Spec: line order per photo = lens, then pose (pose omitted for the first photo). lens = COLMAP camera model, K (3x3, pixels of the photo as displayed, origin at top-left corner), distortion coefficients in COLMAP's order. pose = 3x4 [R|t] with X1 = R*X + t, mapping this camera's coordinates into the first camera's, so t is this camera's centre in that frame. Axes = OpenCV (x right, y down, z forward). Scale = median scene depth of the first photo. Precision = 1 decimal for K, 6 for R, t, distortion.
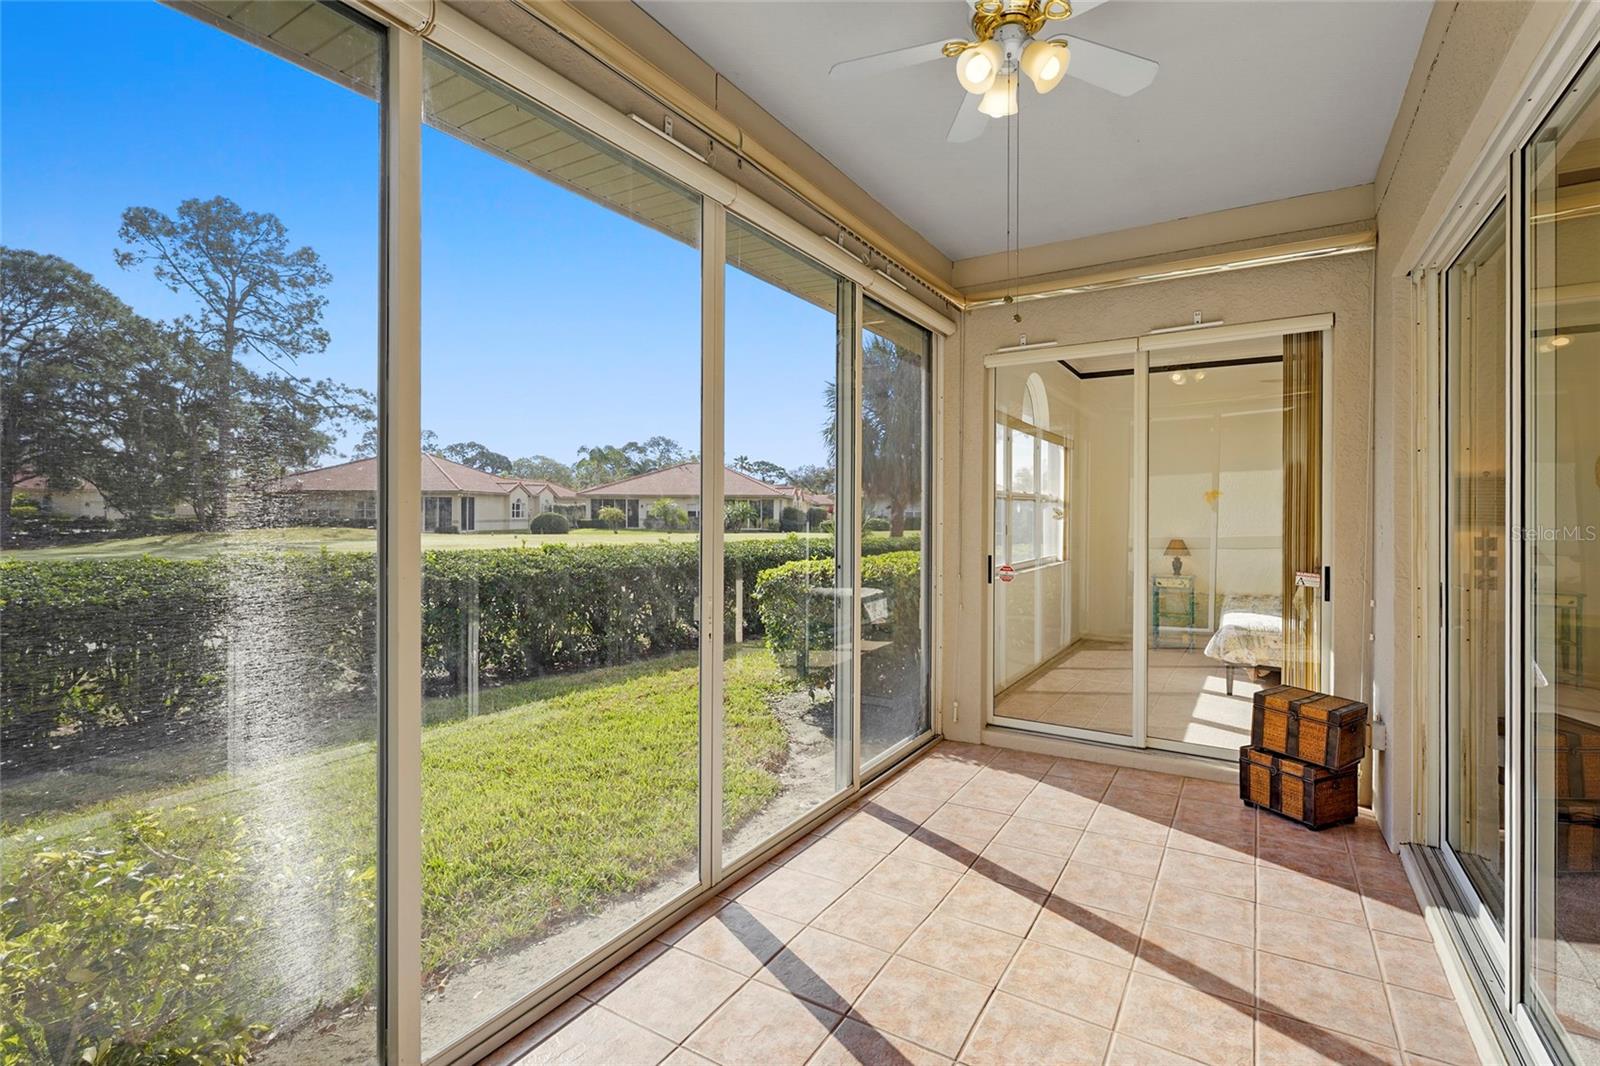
lens RADIAL K [[723.4, 0, 799.9], [0, 723.4, 515.4], [0, 0, 1]] dist [-0.000696, -0.000139]
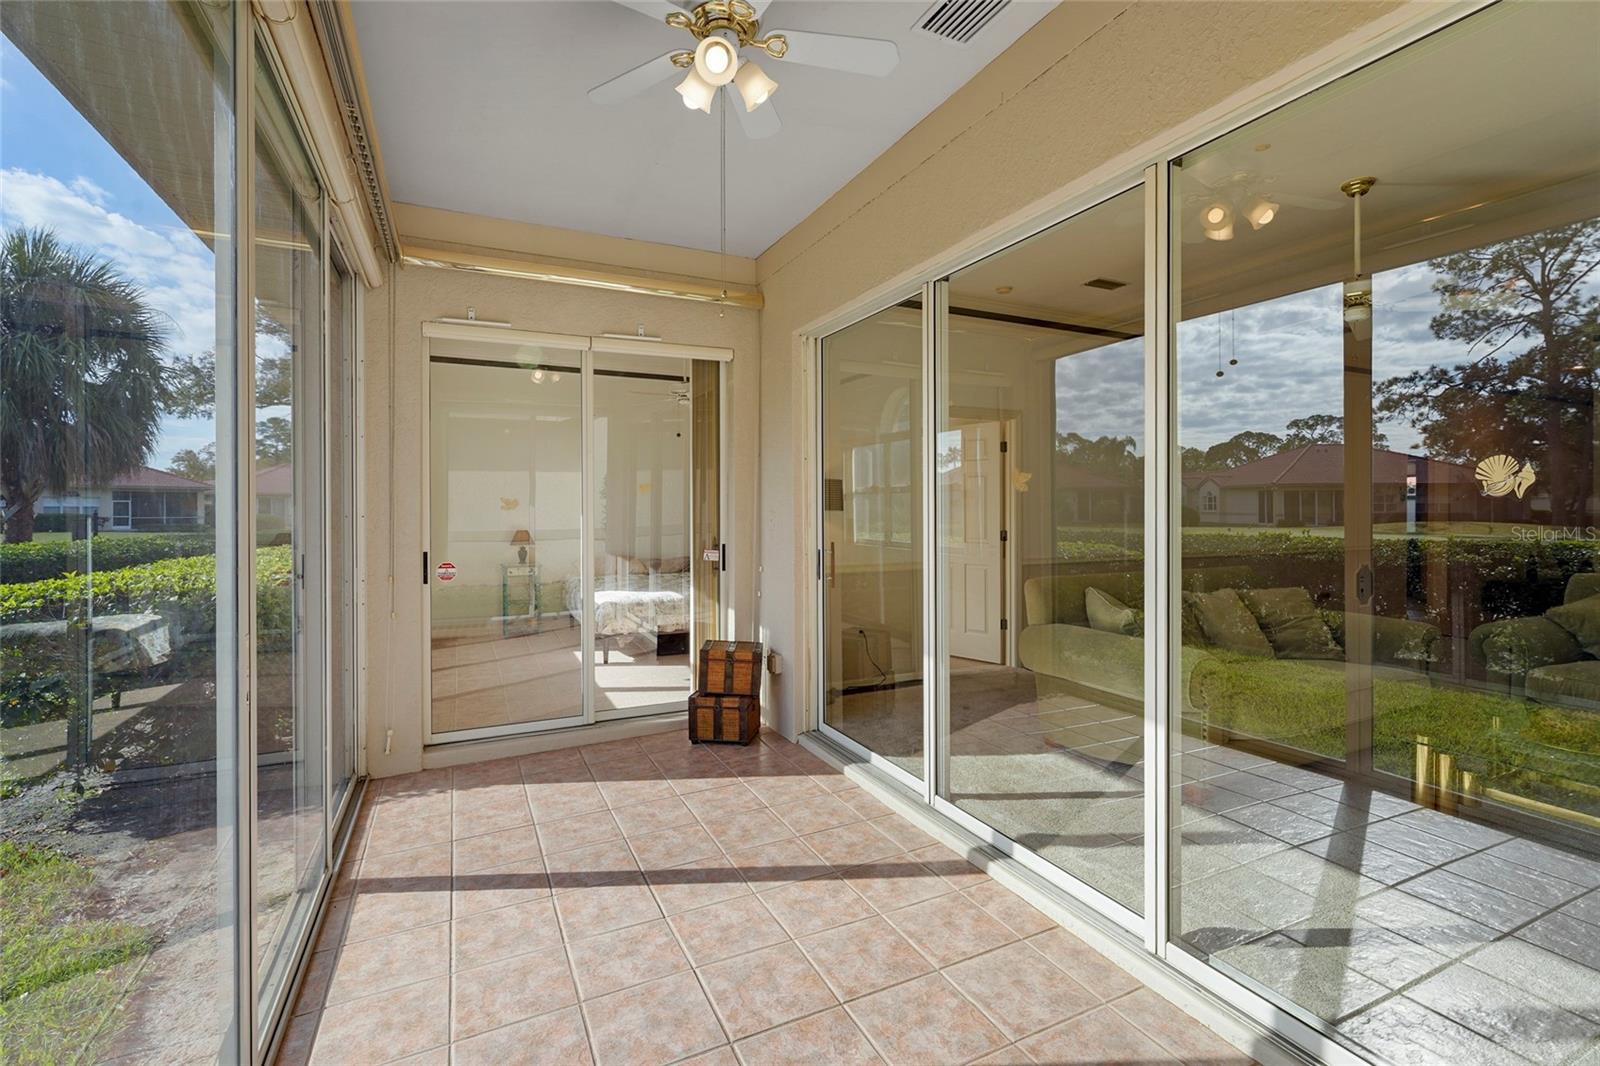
lens RADIAL K [[723.4, 0, 799.9], [0, 723.4, 515.4], [0, 0, 1]] dist [-0.000696, -0.000139]
pose [[0.530387, -0.014535, 0.847631, -0.305085], [0.006422, 0.999893, 0.013128, 0.003059], [-0.847731, -0.001520, 0.530424, 0.202351]]
